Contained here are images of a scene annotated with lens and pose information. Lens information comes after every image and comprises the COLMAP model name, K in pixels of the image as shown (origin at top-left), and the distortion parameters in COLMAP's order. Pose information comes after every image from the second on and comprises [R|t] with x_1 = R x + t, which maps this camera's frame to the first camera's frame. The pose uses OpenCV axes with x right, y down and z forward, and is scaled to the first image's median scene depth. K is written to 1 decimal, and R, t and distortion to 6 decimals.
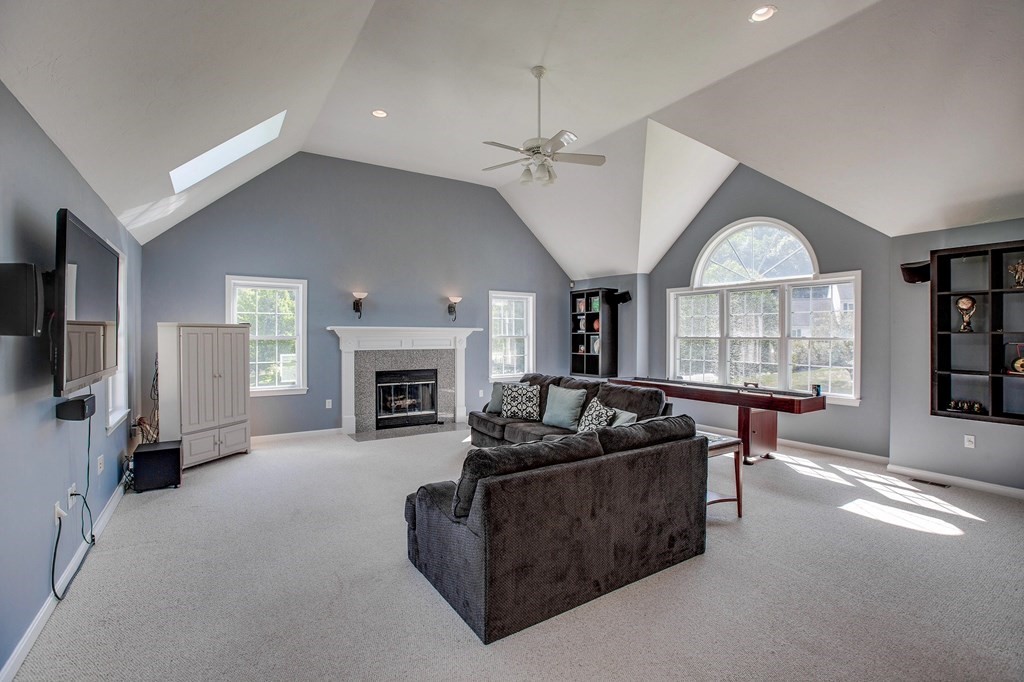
lens RADIAL K [[486.3, 0, 512.6], [0, 486.3, 336.4], [0, 0, 1]] dist [-0.011923, 0.000155]
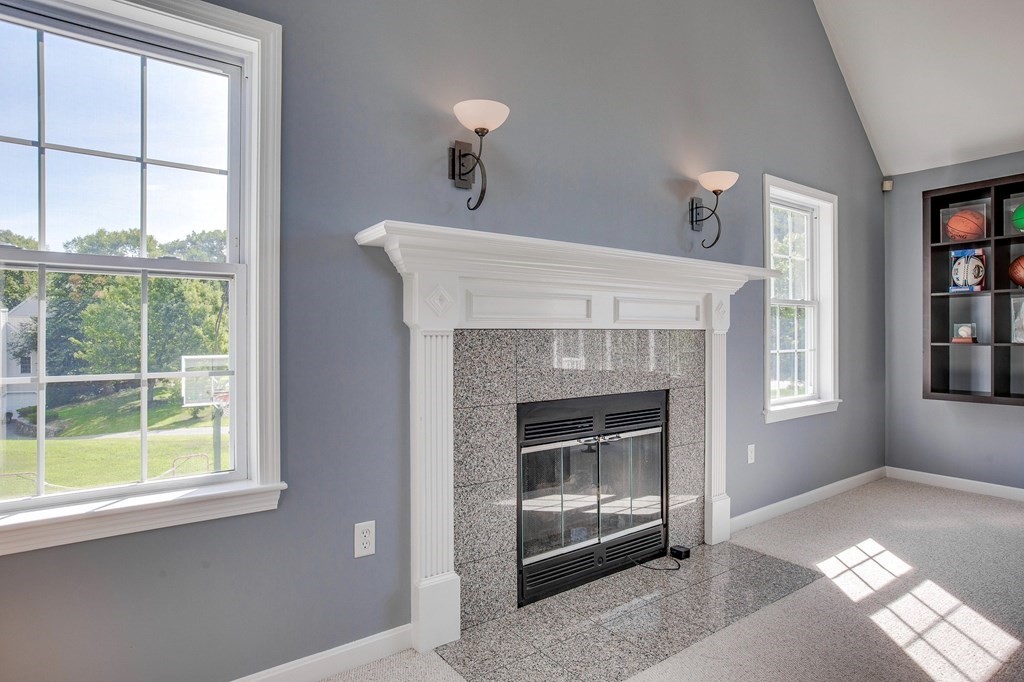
lens RADIAL K [[566.3, 0, 513.9], [0, 566.3, 334.0], [0, 0, 1]] dist [-0.014800, 0.000210]
pose [[0.996837, -0.002737, 0.079423, -0.285448], [0.003123, 0.999984, -0.004736, 0.030489], [-0.079409, 0.004969, 0.996830, 0.617151]]
